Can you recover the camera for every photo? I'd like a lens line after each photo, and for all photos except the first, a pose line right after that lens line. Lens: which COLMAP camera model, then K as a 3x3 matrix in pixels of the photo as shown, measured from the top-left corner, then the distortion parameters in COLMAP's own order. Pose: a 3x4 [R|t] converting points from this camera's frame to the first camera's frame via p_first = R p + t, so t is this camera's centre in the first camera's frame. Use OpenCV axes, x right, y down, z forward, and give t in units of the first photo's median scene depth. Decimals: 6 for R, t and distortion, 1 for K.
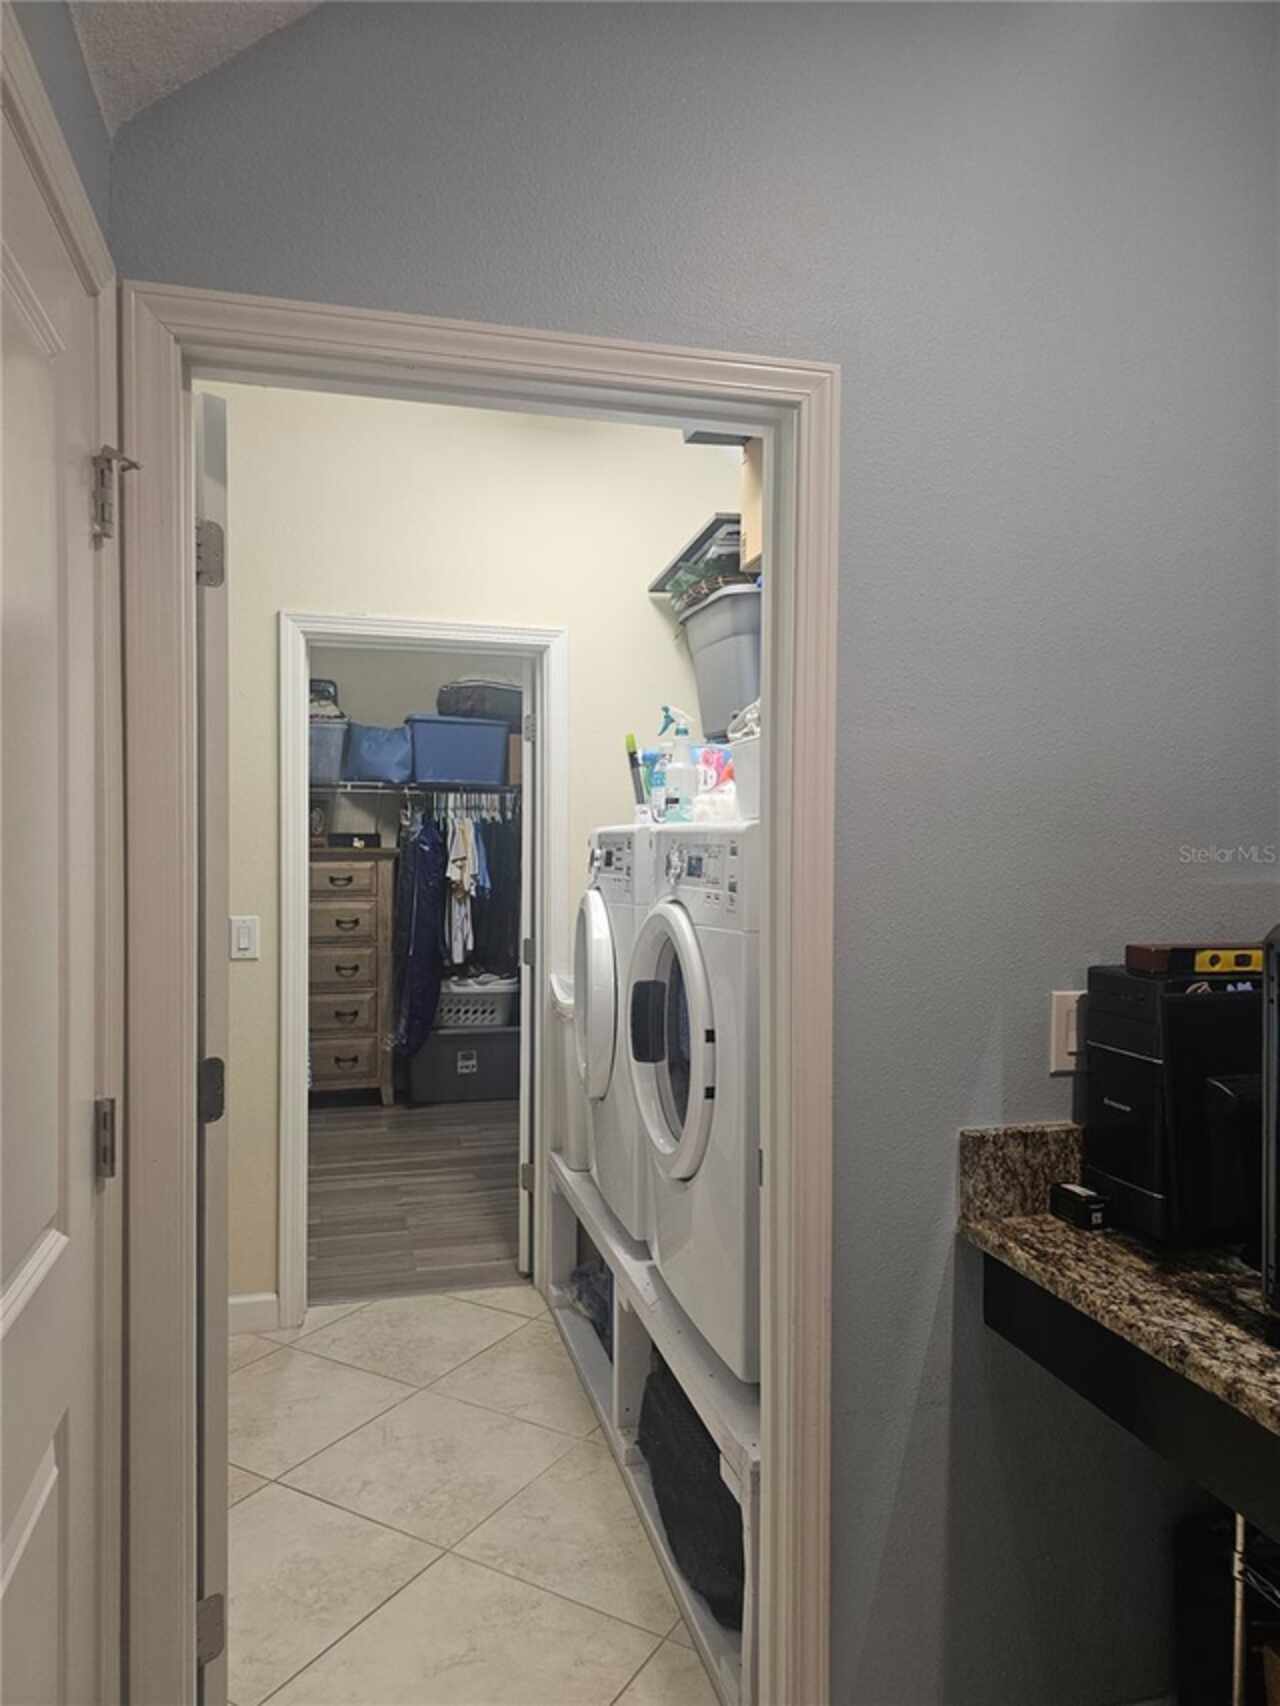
lens RADIAL K [[1140.6, 0, 649.7], [0, 1140.6, 847.0], [0, 0, 1]] dist [0.057479, -0.000696]
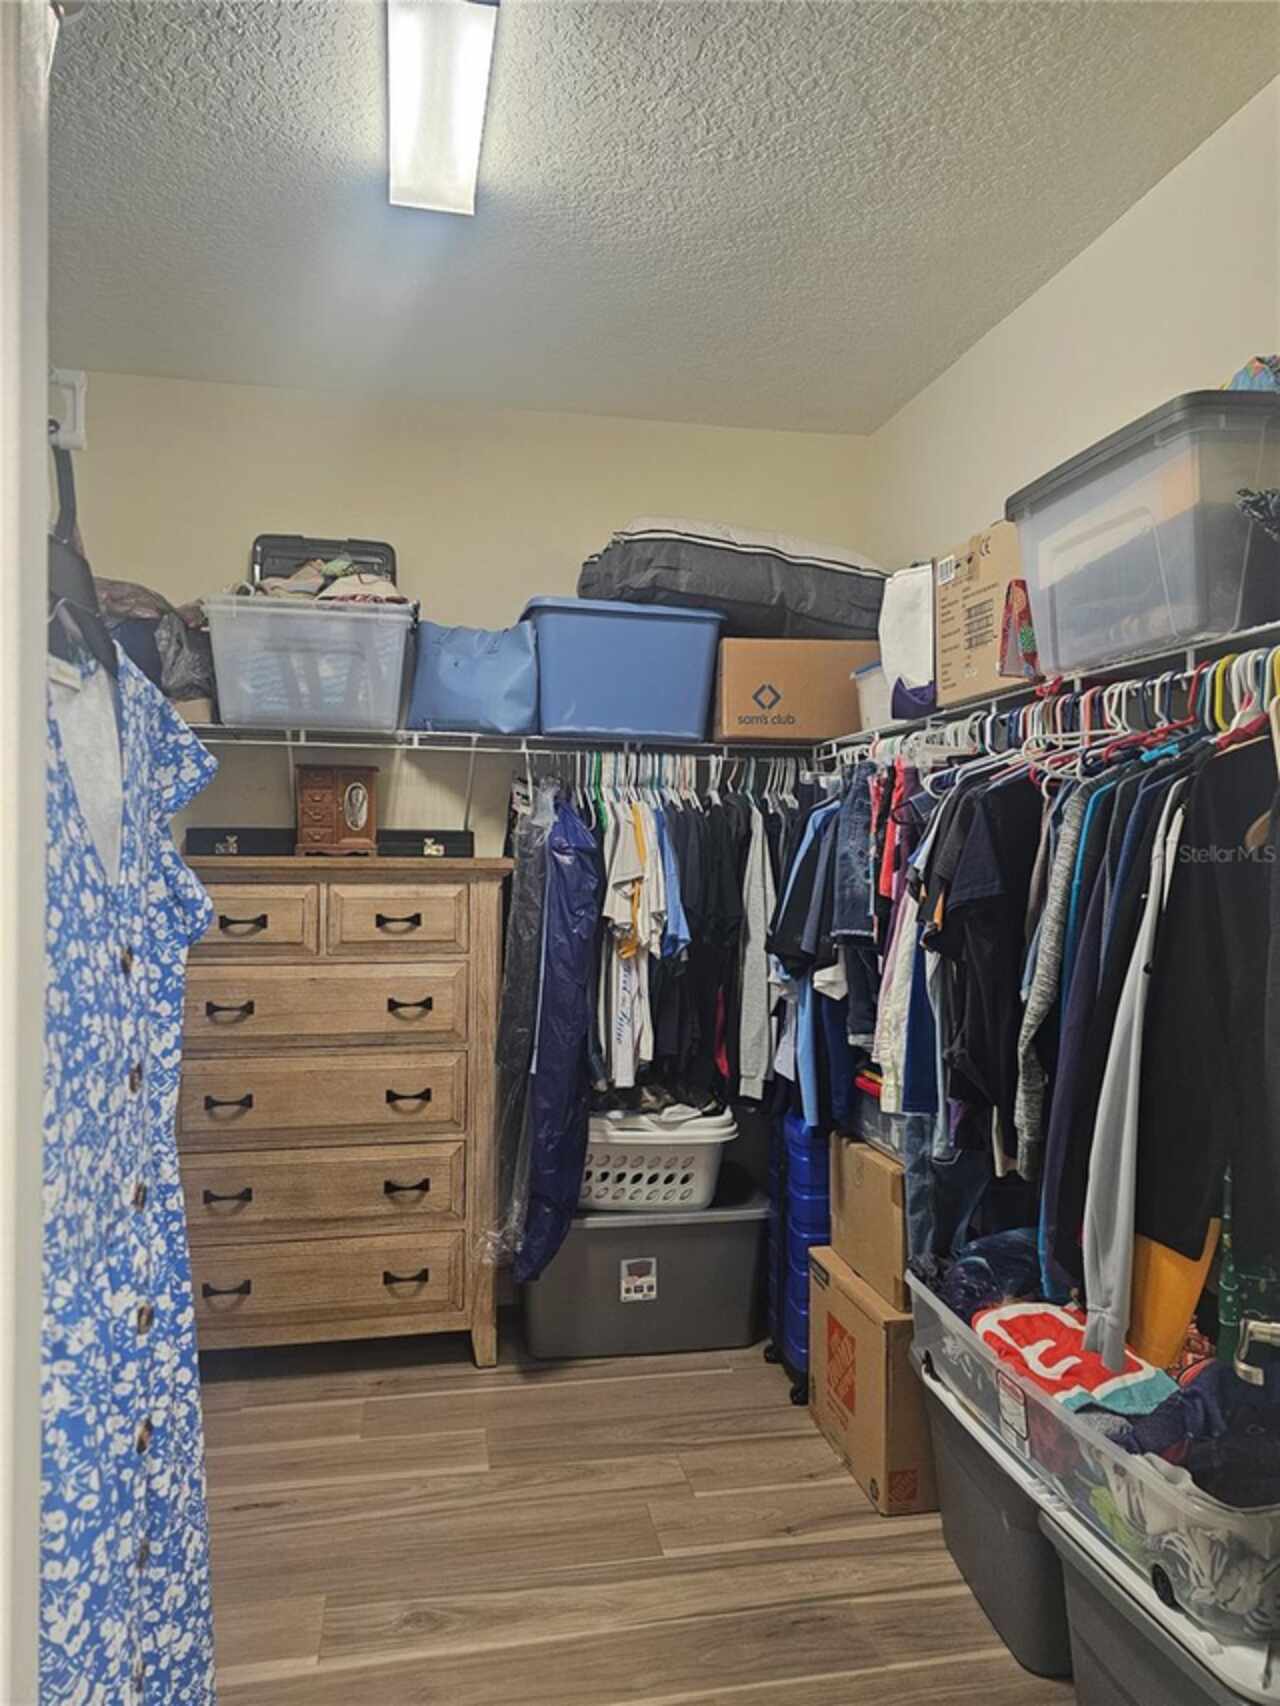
lens RADIAL K [[1140.6, 0, 637.6], [0, 1140.6, 852.8], [0, 0, 1]] dist [0.057479, -0.000696]
pose [[0.996932, 0.006716, -0.077980, -0.122392], [-0.006695, 0.999977, 0.000527, -0.002396], [0.077982, -0.000003, 0.996955, 0.494217]]
